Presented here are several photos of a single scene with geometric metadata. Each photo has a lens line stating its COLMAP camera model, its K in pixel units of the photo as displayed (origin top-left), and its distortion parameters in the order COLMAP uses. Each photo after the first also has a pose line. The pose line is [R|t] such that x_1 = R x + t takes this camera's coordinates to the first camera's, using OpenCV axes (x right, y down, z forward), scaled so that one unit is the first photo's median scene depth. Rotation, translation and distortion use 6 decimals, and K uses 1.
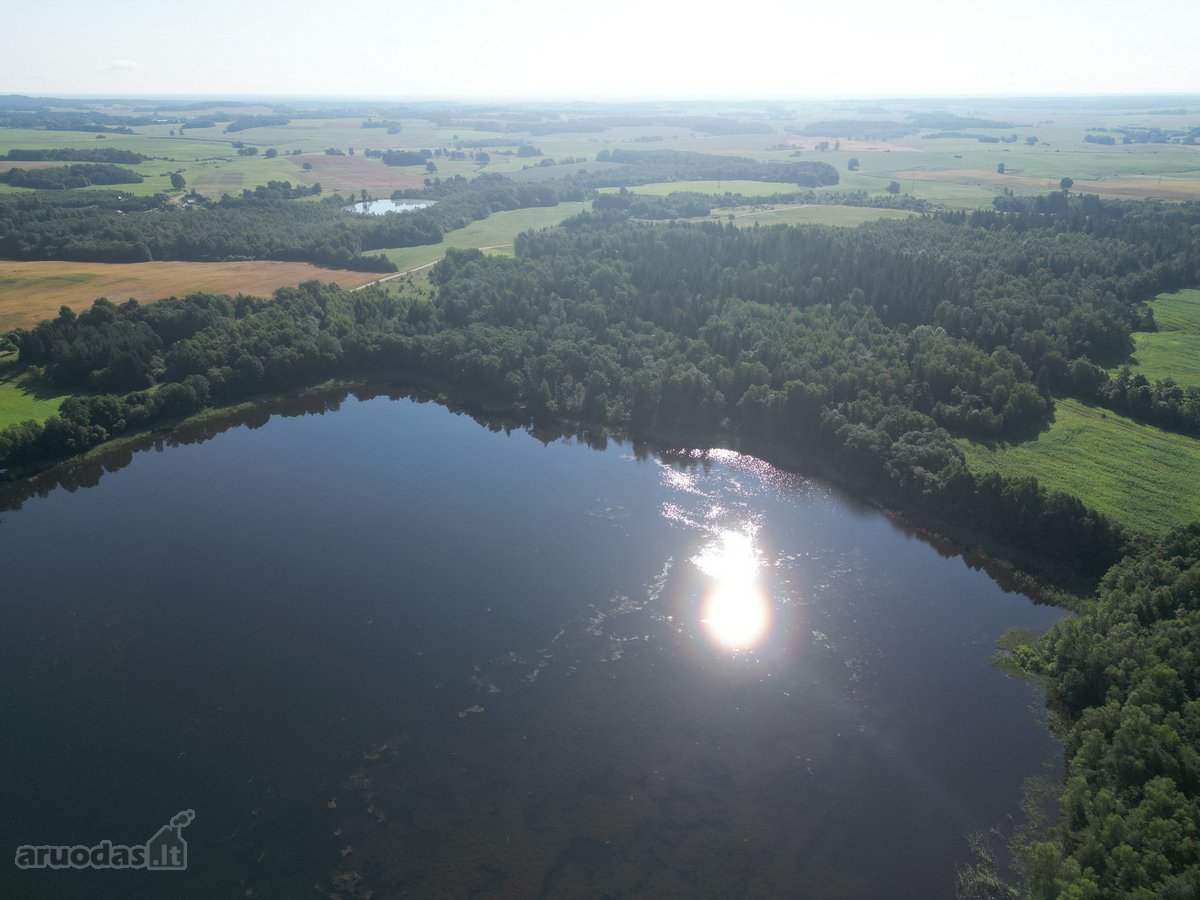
lens RADIAL K [[840.3, 0, 597.4], [0, 840.3, 454.3], [0, 0, 1]] dist [0.078807, -0.070381]
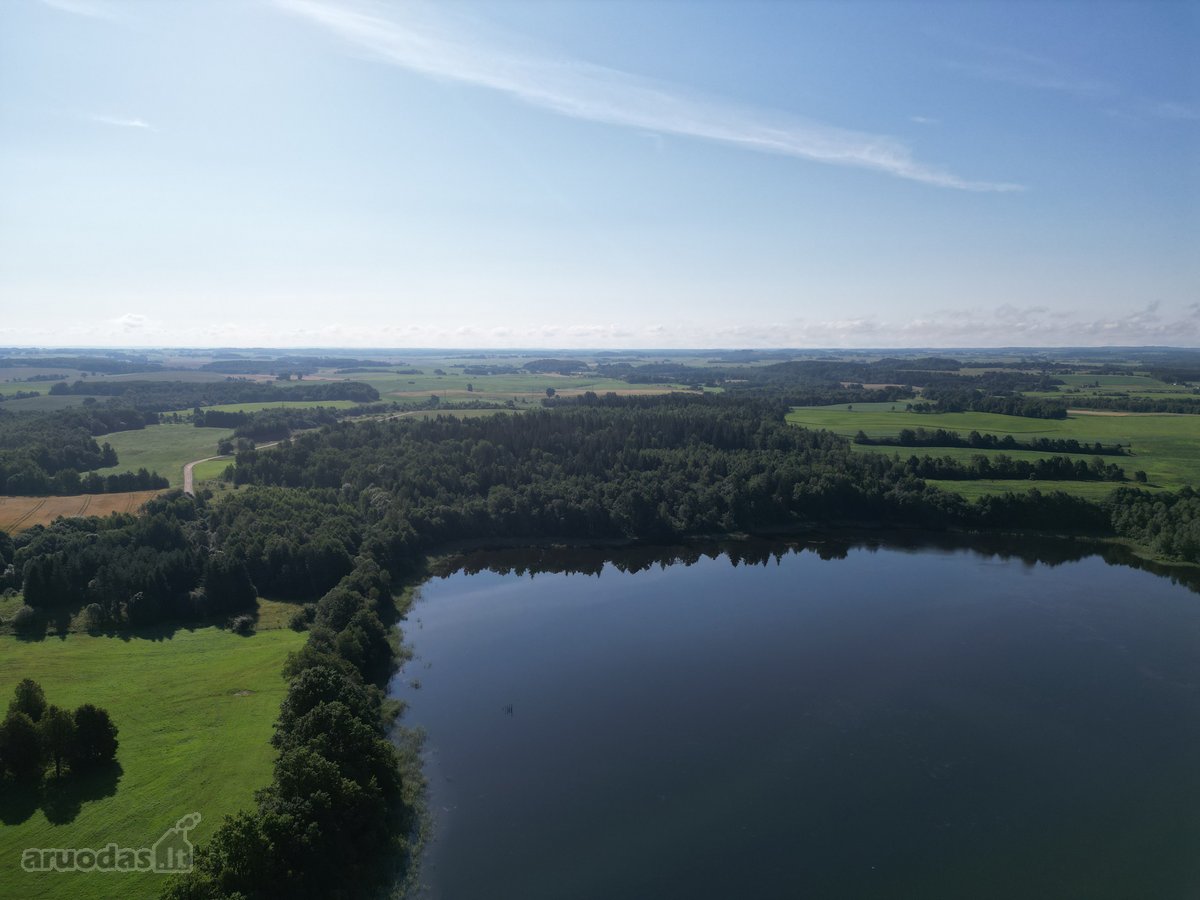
lens RADIAL K [[840.3, 0, 603.1], [0, 840.3, 446.5], [0, 0, 1]] dist [0.078807, -0.070381]
pose [[0.719359, -0.083328, 0.689623, -0.274092], [0.273196, 0.946713, -0.170584, 0.001142], [-0.638660, 0.311114, 0.703791, 0.077818]]
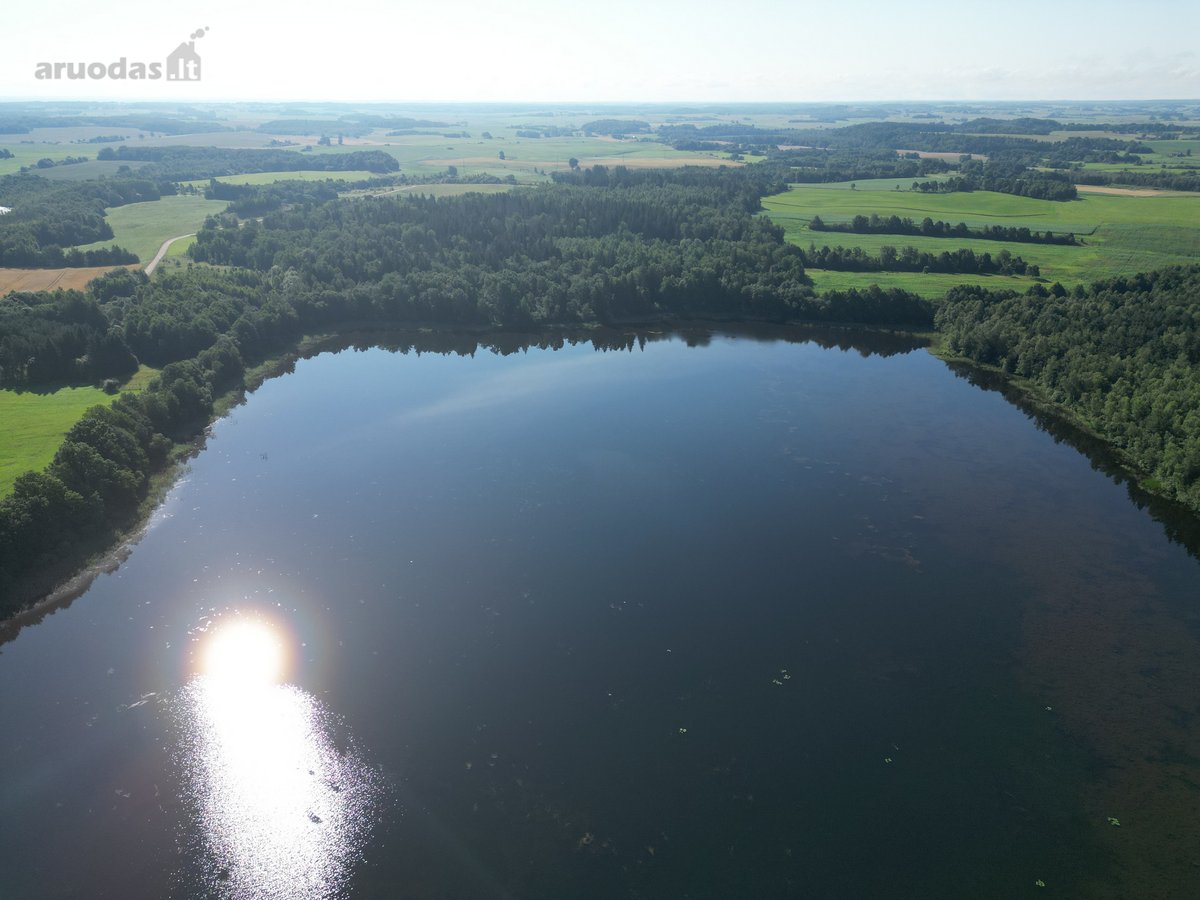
lens RADIAL K [[840.3, 0, 603.0], [0, 840.3, 450.5], [0, 0, 1]] dist [0.078807, -0.070381]
pose [[0.788975, -0.235571, 0.567472, -0.228806], [0.240943, 0.968228, 0.066943, 0.023916], [-0.565212, 0.083912, 0.820667, -0.022210]]
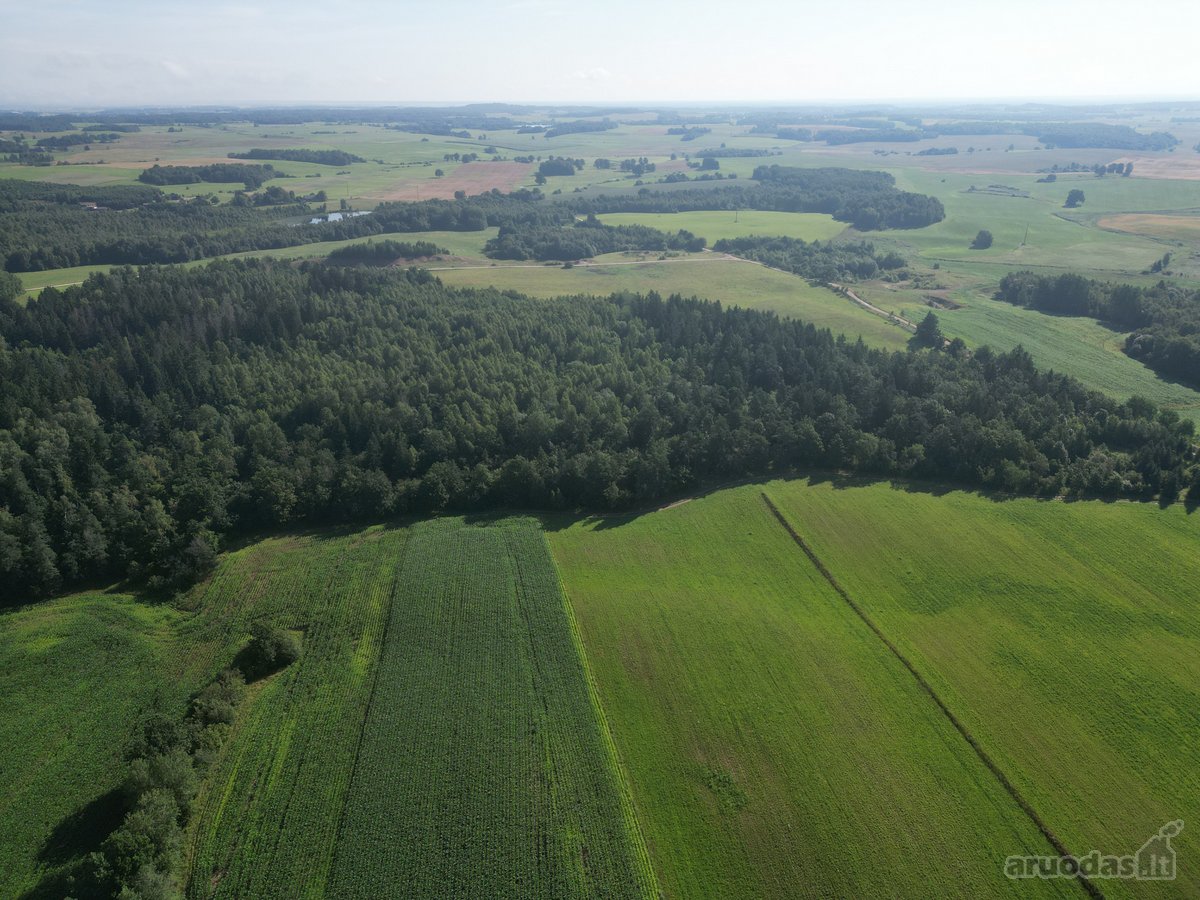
lens RADIAL K [[840.3, 0, 599.8], [0, 840.3, 442.5], [0, 0, 1]] dist [0.078807, -0.070381]
pose [[0.859069, 0.191492, -0.474690, 0.437768], [-0.198664, 0.979422, 0.035570, -0.121329], [0.471734, 0.063747, 0.879434, 0.278602]]
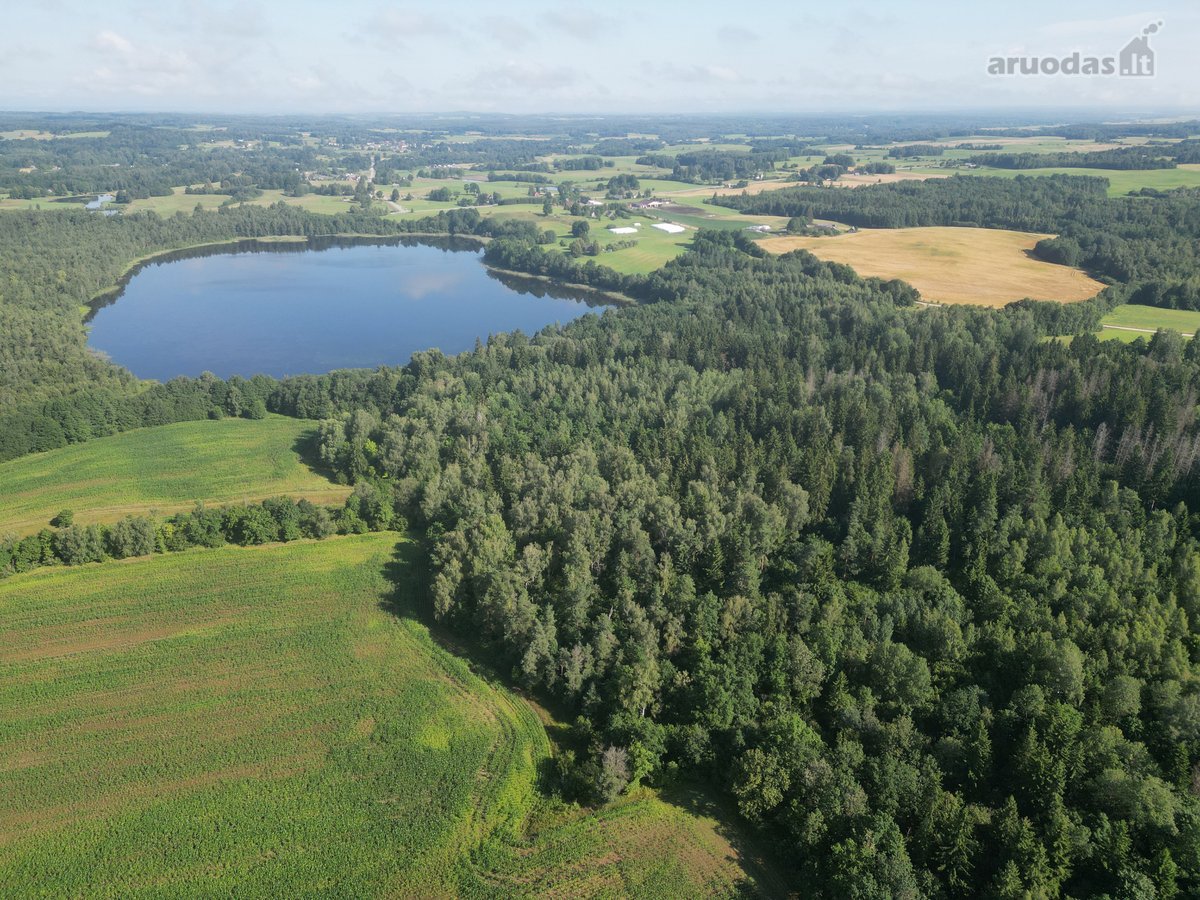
lens RADIAL K [[840.3, 0, 592.3], [0, 840.3, 443.3], [0, 0, 1]] dist [0.078807, -0.070381]
pose [[-0.296929, 0.357626, -0.885402, 0.369778], [-0.373389, 0.809911, 0.452354, -0.175138], [0.878871, 0.464916, -0.106952, 0.401840]]
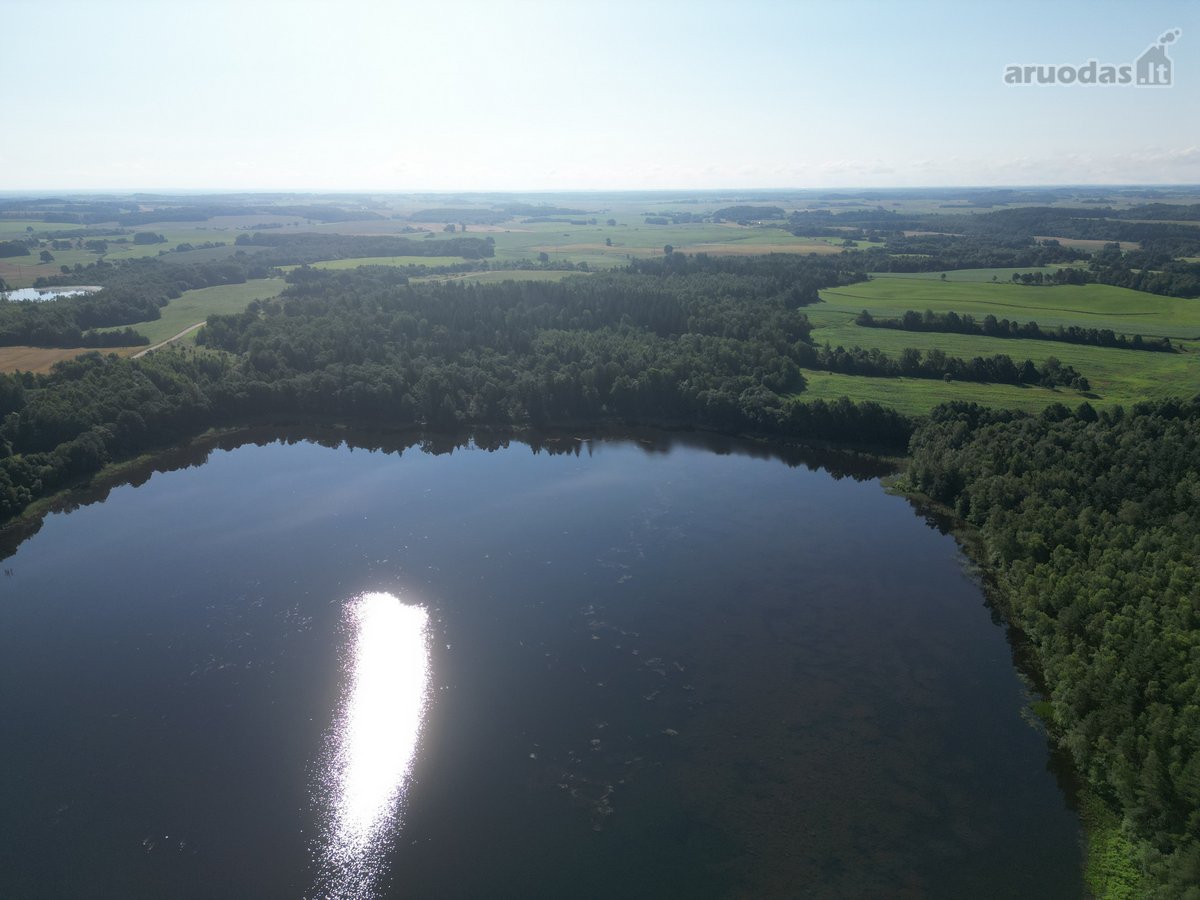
lens RADIAL K [[840.3, 0, 601.5], [0, 840.3, 450.5], [0, 0, 1]] dist [0.078807, -0.070381]
pose [[0.888650, -0.141772, 0.436121, -0.121186], [0.185512, 0.980860, -0.059150, 0.029138], [-0.419388, 0.133469, 0.897942, -0.033737]]
